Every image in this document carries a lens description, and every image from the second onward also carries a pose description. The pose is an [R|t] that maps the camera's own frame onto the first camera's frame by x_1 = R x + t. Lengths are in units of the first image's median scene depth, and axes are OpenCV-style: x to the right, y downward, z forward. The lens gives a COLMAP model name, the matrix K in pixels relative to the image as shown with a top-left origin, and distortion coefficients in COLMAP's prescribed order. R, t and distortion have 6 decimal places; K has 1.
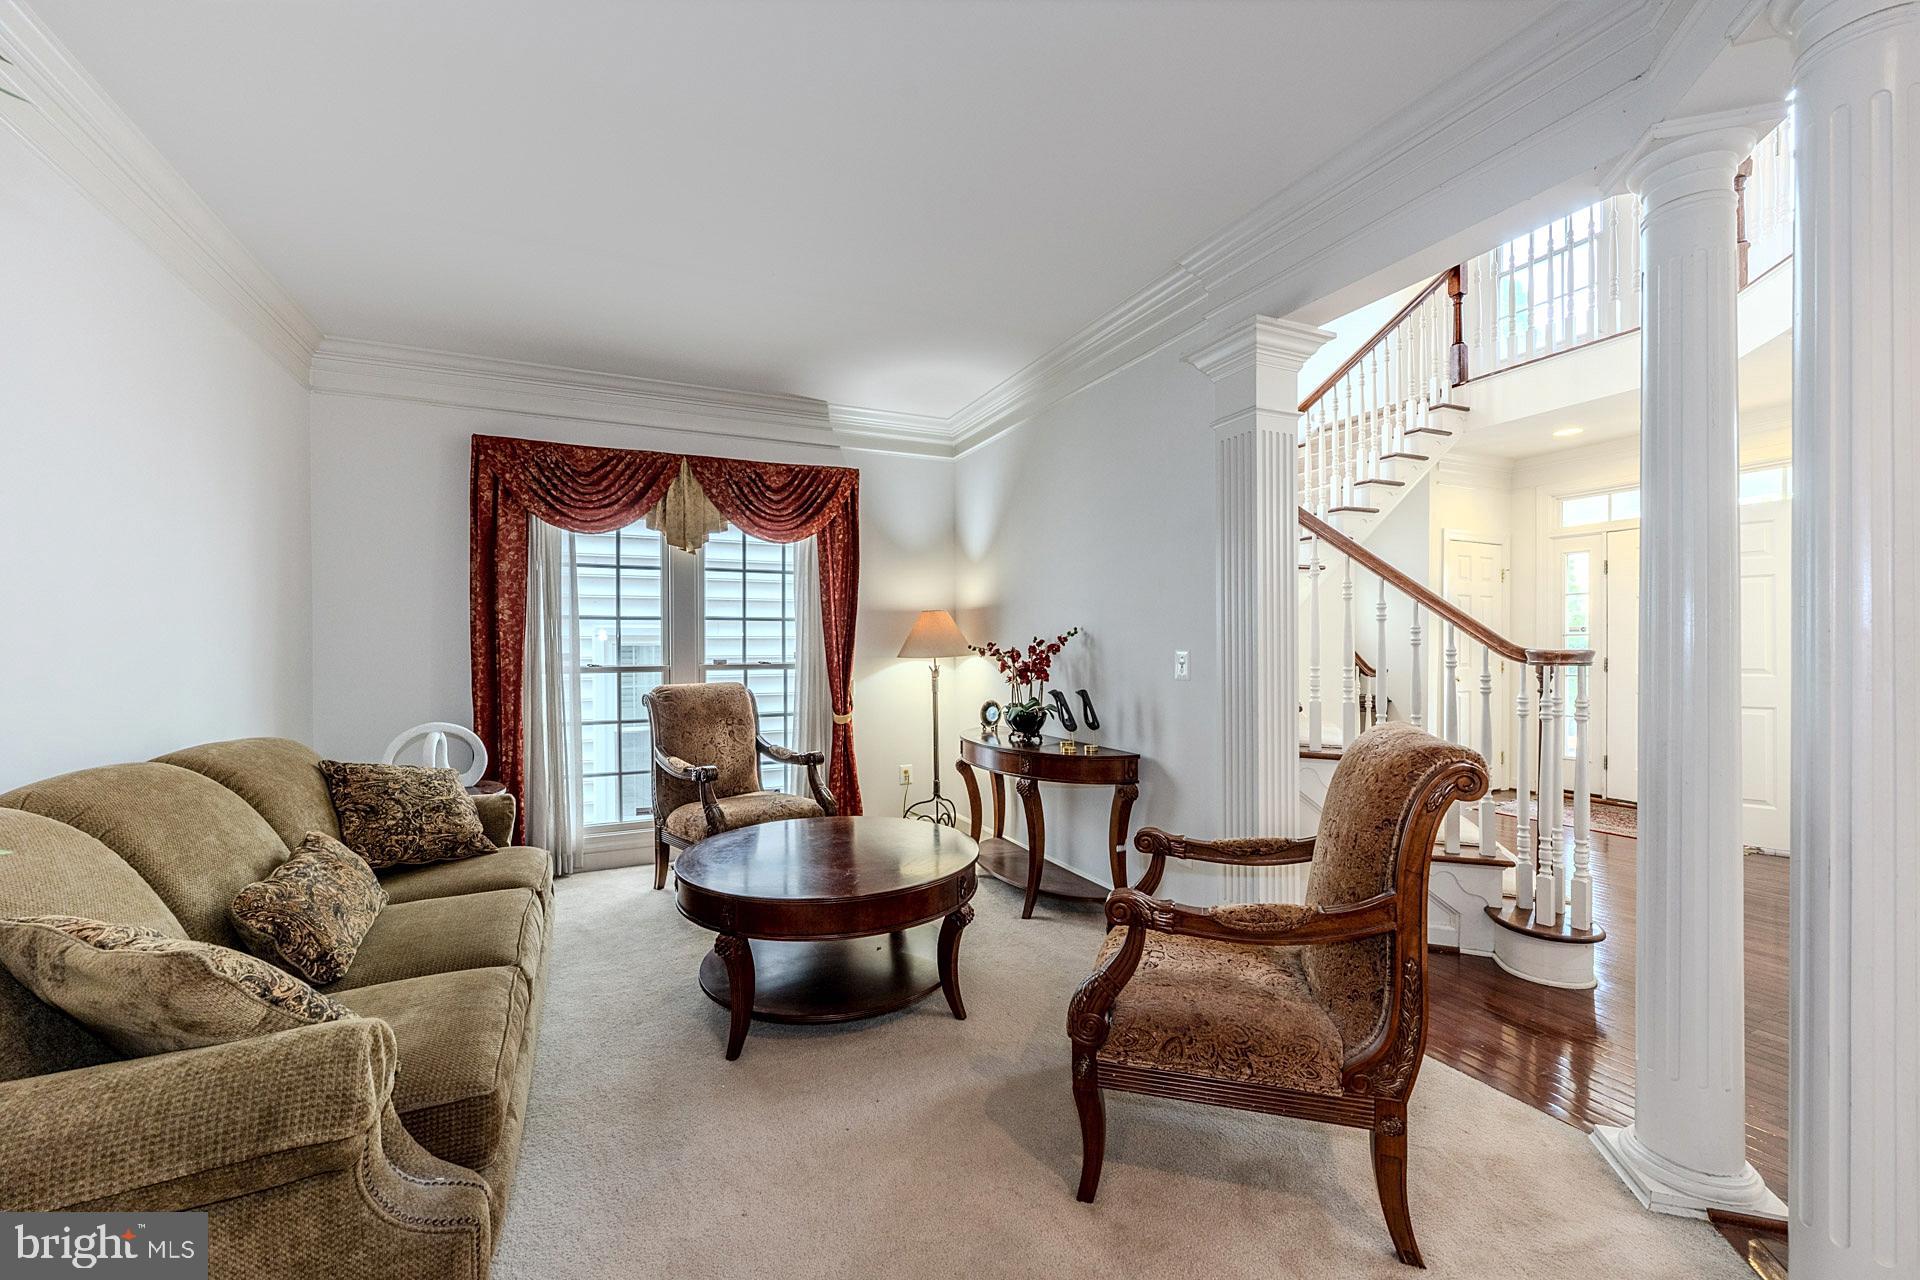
lens RADIAL K [[764.6, 0, 981.9], [0, 764.6, 651.4], [0, 0, 1]] dist [0.000222, 0.000570]
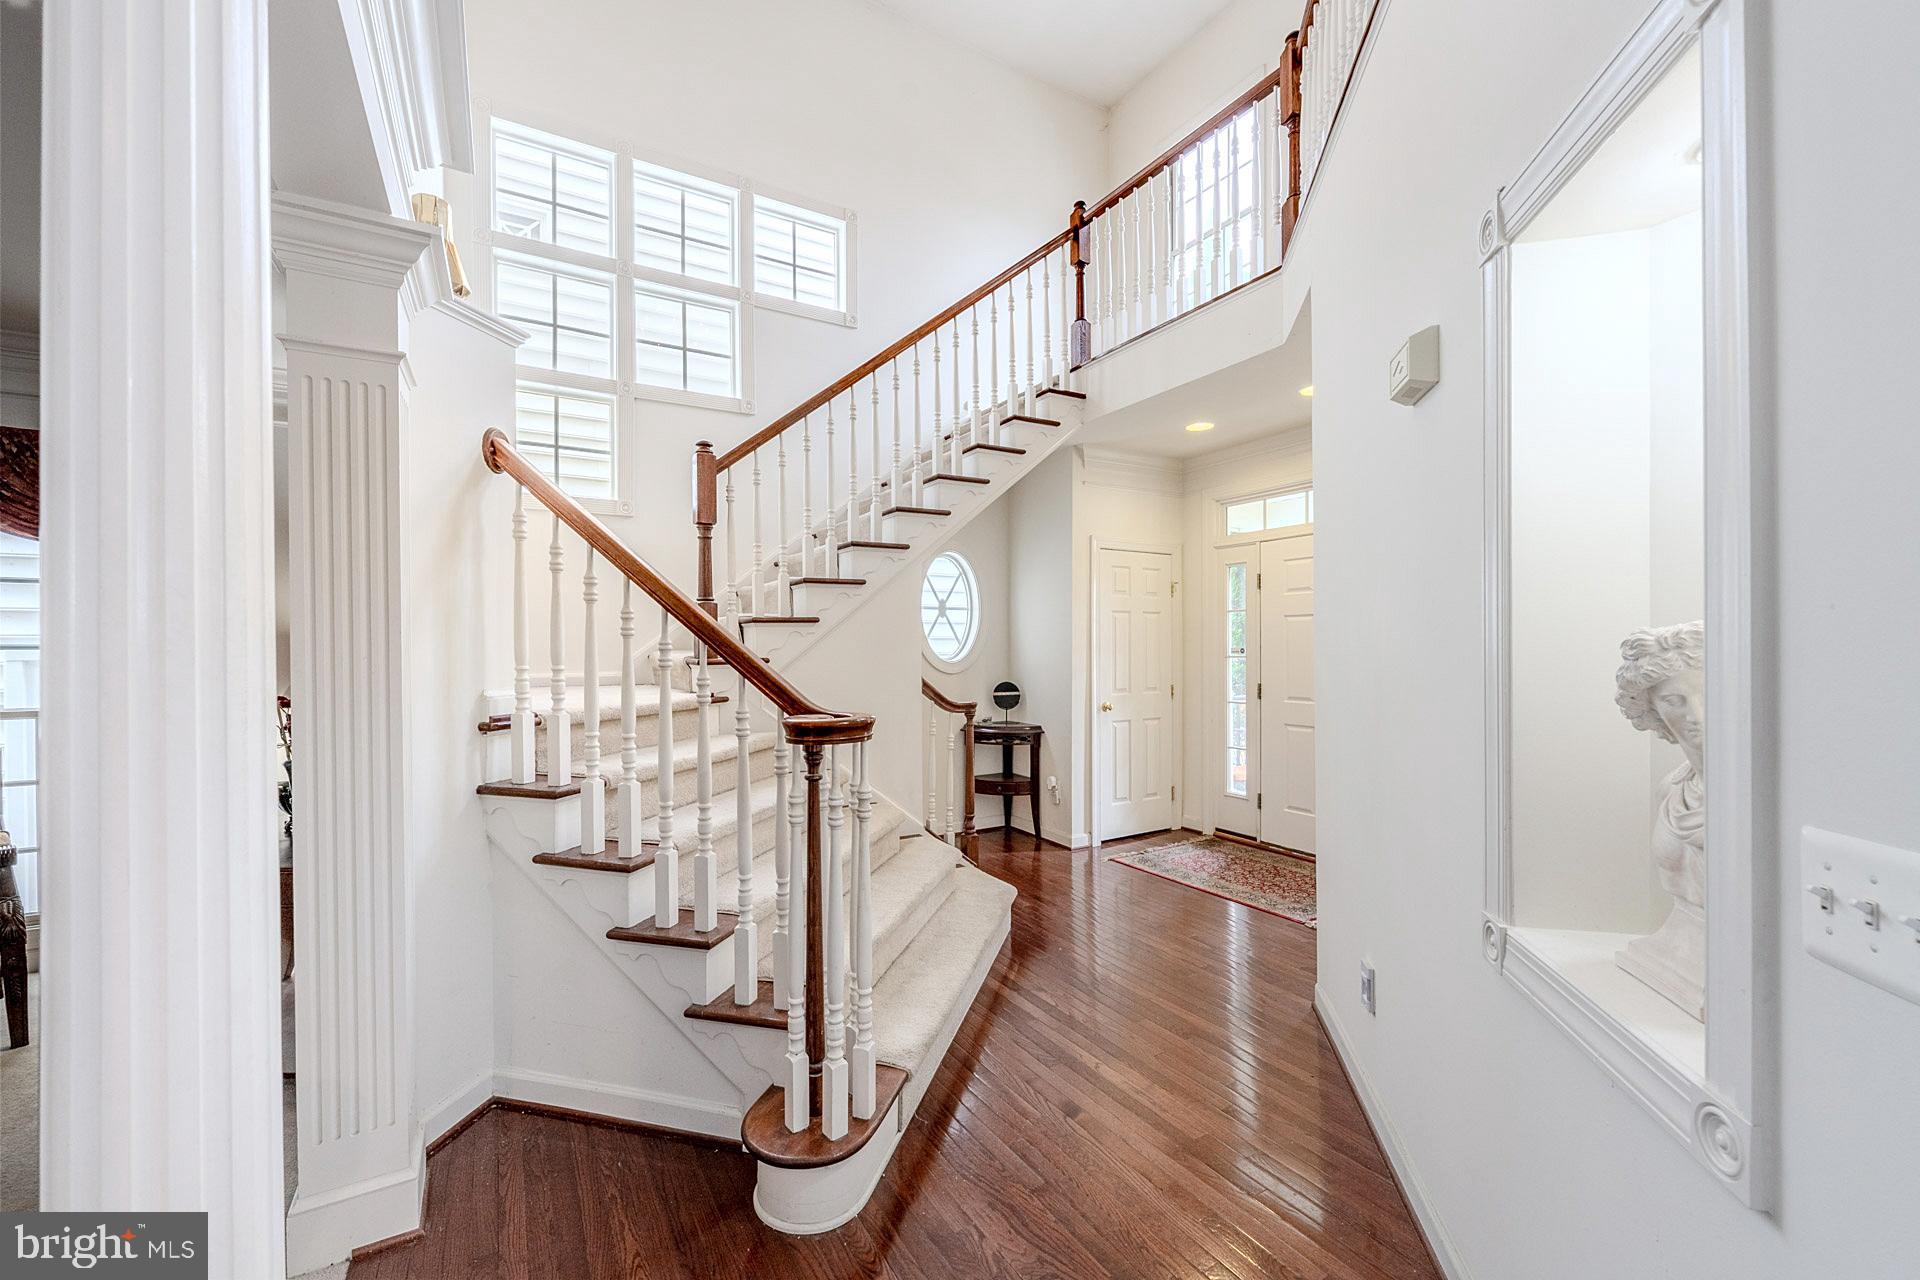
lens RADIAL K [[764.6, 0, 958.0], [0, 764.6, 649.7], [0, 0, 1]] dist [0.000222, 0.000570]
pose [[0.996196, 0.000862, 0.087135, 0.410277], [-0.000790, 0.999999, -0.000861, -0.031616], [-0.087136, 0.000789, 0.996196, 0.157638]]
